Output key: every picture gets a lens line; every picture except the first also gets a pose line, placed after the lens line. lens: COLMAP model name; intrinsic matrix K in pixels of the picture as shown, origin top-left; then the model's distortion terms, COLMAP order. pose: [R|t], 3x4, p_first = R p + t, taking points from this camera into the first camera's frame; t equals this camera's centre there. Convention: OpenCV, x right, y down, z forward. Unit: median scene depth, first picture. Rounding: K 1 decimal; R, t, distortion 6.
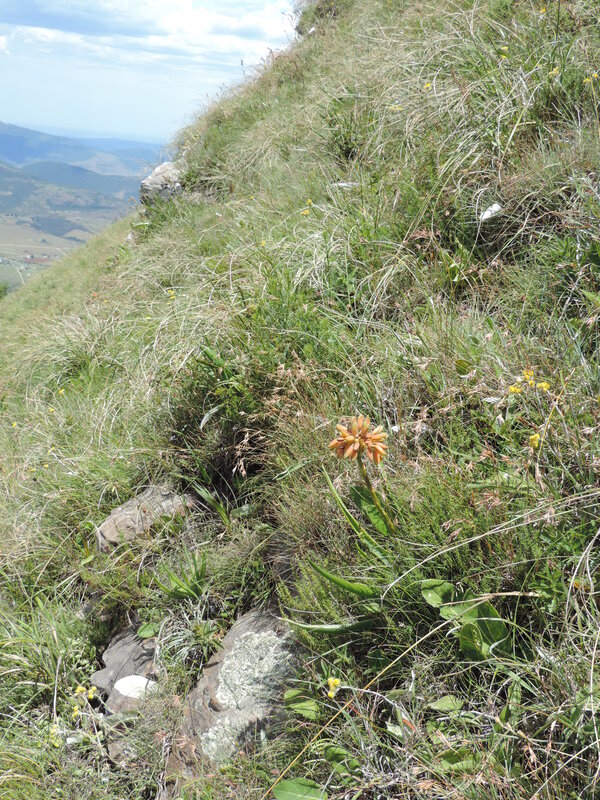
lens RADIAL K [[895.0, 0, 303.1], [0, 895.0, 401.3], [0, 0, 1]] dist [-0.034036, 0.000000]
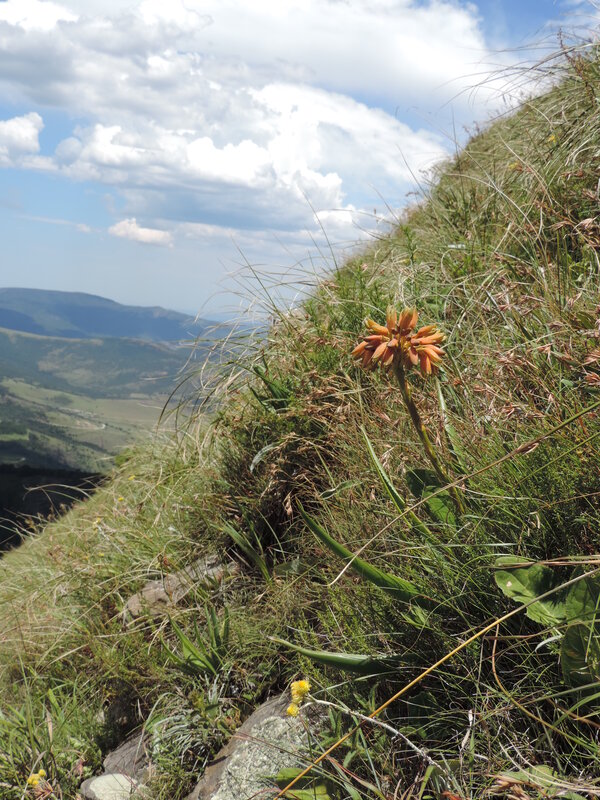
lens RADIAL K [[895.0, 0, 300.1], [0, 895.0, 397.1], [0, 0, 1]] dist [-0.034036, 0.000000]
pose [[0.987453, 0.017762, -0.156911, 0.065715], [-0.049231, 0.978758, -0.199019, 0.149634], [0.150043, 0.204247, 0.967352, 0.270839]]
